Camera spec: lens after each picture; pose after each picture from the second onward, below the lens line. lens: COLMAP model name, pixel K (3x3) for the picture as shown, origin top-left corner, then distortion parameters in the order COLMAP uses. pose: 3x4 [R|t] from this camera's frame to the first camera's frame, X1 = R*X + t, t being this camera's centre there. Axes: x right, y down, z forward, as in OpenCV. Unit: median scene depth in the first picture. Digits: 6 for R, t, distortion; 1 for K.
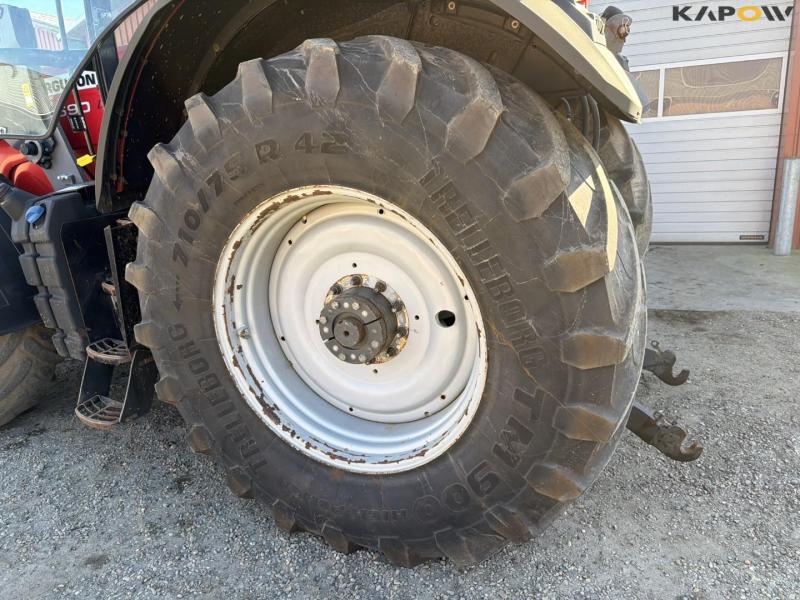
lens RADIAL K [[571.7, 0, 400.0], [0, 571.7, 310.2], [0, 0, 1]] dist [0.004479, -0.000976]
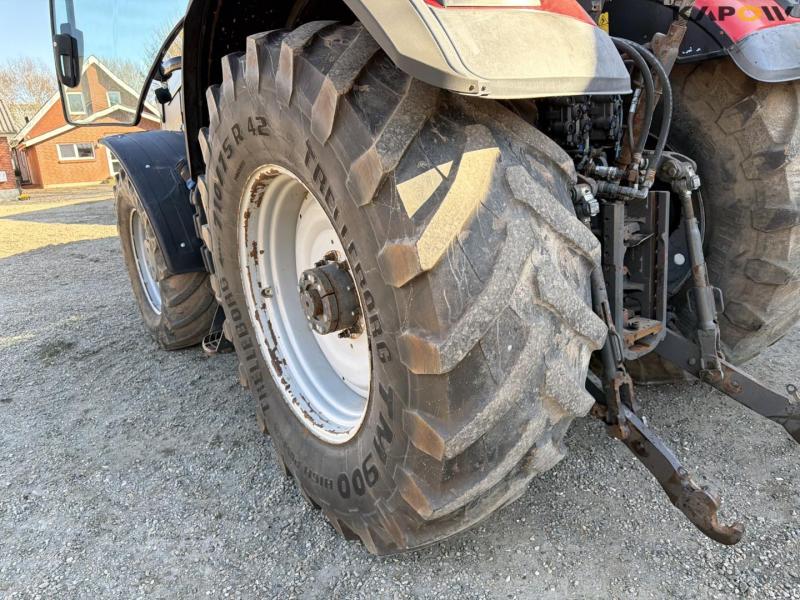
lens RADIAL K [[565.6, 0, 400.0], [0, 565.6, 300.0], [0, 0, 1]] dist [0.049692, -0.058415]
pose [[0.852460, 0.140990, -0.503422, 0.542051], [-0.130562, 0.989850, 0.056135, -0.045009], [0.506227, 0.017876, 0.862215, 0.153186]]
